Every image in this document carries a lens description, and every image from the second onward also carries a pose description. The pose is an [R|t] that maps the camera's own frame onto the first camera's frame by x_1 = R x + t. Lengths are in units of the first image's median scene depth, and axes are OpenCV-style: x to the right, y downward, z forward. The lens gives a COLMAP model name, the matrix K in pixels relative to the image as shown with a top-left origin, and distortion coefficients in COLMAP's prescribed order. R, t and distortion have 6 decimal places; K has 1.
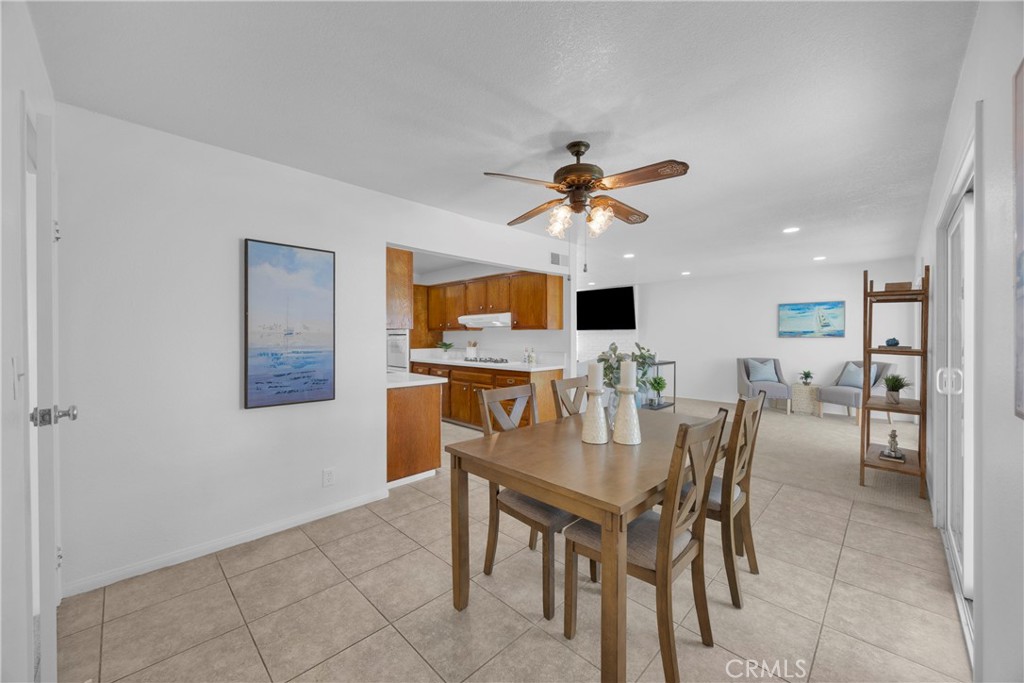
lens RADIAL K [[388.5, 0, 509.7], [0, 388.5, 338.5], [0, 0, 1]] dist [-0.005788, -0.000247]
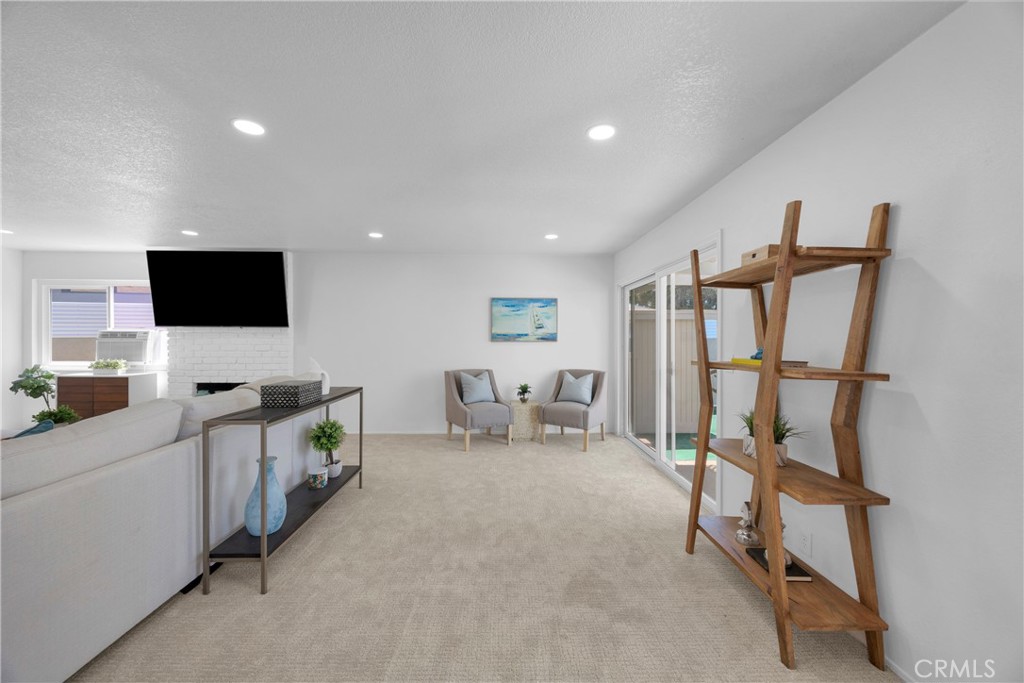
lens RADIAL K [[387.4, 0, 512.0], [0, 387.4, 341.5], [0, 0, 1]] dist [-0.002414, -0.000256]
pose [[0.689099, -0.000722, 0.724667, 0.202330], [-0.003085, 0.999988, 0.003930, -0.006775], [-0.724661, -0.004943, 0.689088, 0.533617]]
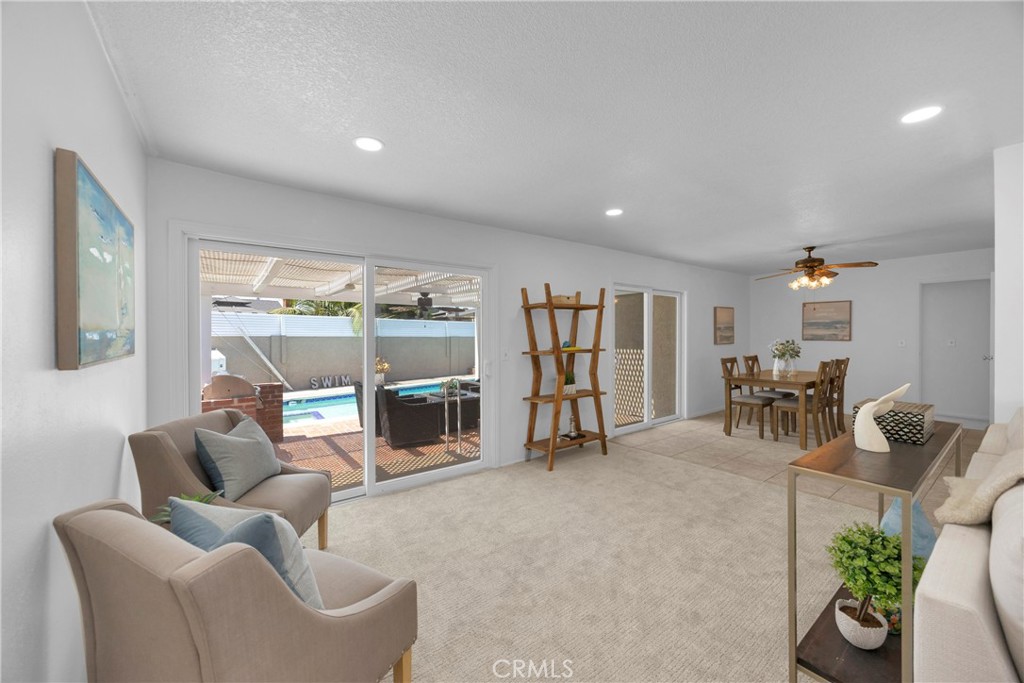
lens RADIAL K [[388.5, 0, 509.7], [0, 388.5, 338.5], [0, 0, 1]] dist [-0.005788, -0.000247]
pose [[-0.991156, 0.005104, 0.132603, 0.639673], [0.007005, 0.999879, 0.013872, -0.018459], [-0.132516, 0.014679, -0.991072, 1.338217]]
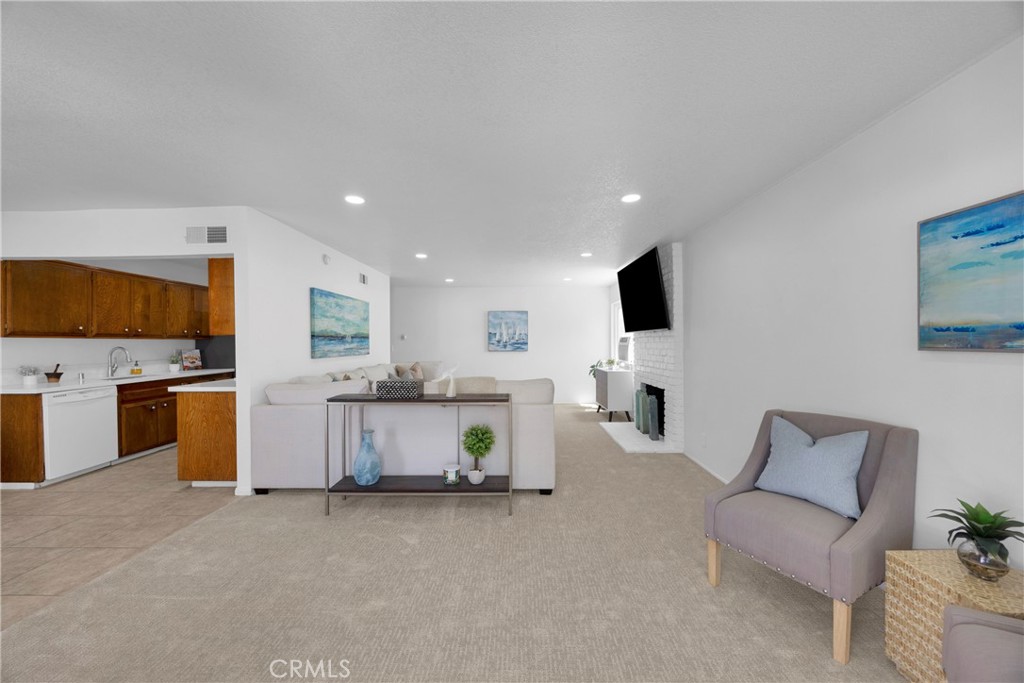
lens RADIAL K [[388.5, 0, 509.7], [0, 388.5, 338.5], [0, 0, 1]] dist [-0.005788, -0.000247]
pose [[0.692819, -0.006916, -0.721079, 0.830108], [0.000232, 0.999956, -0.009367, -0.009127], [0.721112, 0.006322, 0.692790, 0.745211]]
